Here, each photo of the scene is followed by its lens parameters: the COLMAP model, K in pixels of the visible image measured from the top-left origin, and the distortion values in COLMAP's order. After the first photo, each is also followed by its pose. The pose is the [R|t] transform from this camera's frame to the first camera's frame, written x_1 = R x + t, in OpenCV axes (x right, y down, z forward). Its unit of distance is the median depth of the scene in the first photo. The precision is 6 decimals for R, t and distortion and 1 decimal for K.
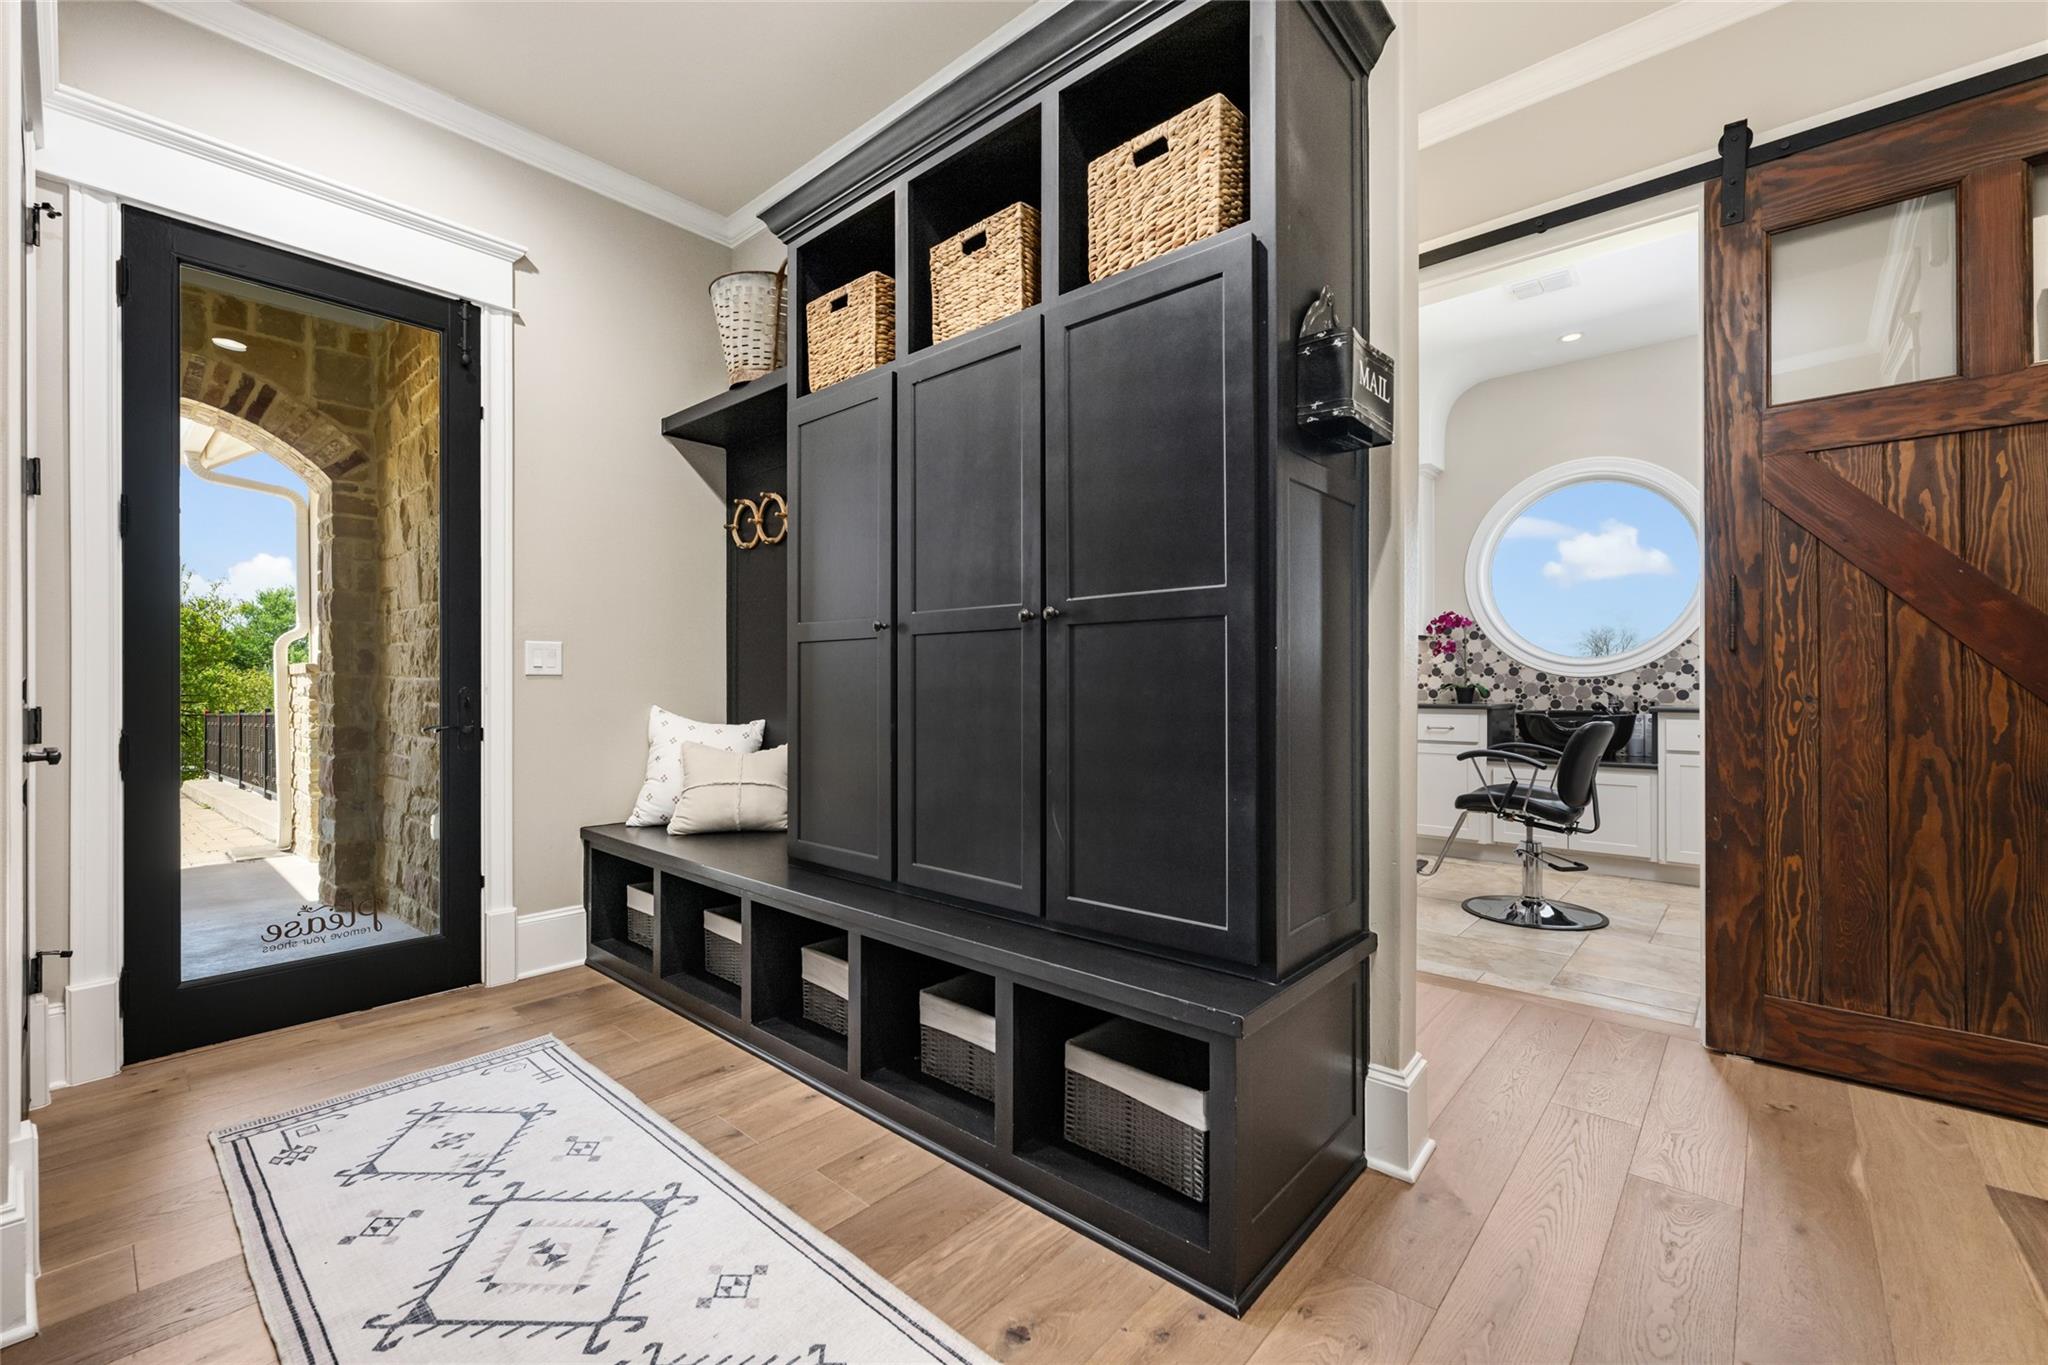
lens RADIAL K [[850.2, 0, 1026.6], [0, 850.2, 680.3], [0, 0, 1]] dist [-0.002862, 0.000083]
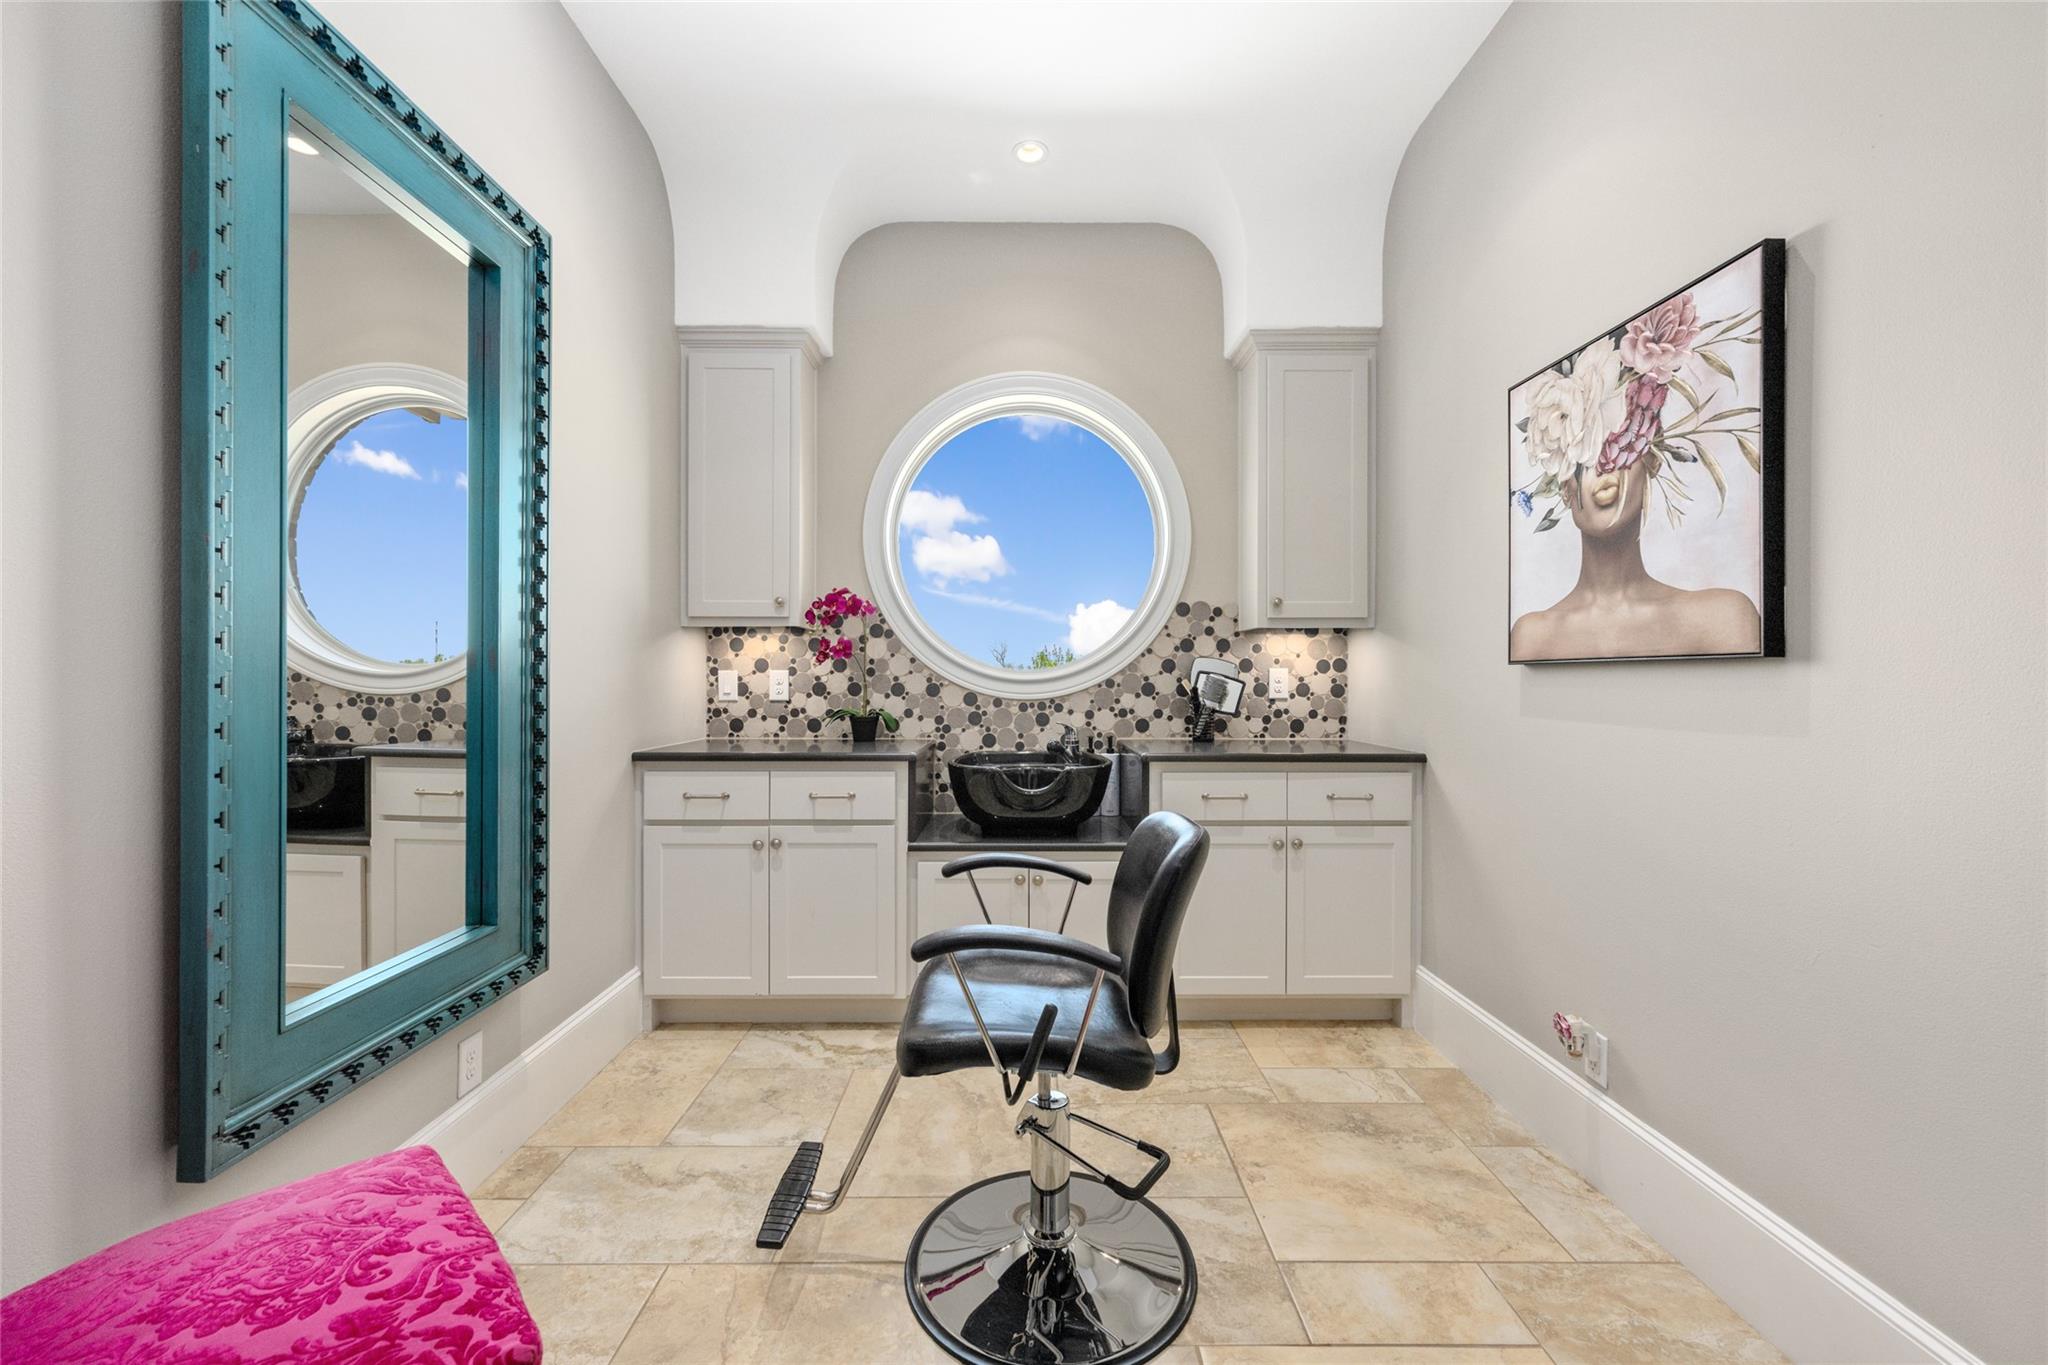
lens RADIAL K [[803.8, 0, 1028.8], [0, 803.8, 676.7], [0, 0, 1]] dist [-0.001241, -0.000014]
pose [[0.752649, 0.004295, 0.658408, 0.231721], [-0.006927, 0.999975, 0.001395, -0.021655], [-0.658386, -0.005611, 0.752660, 0.500711]]
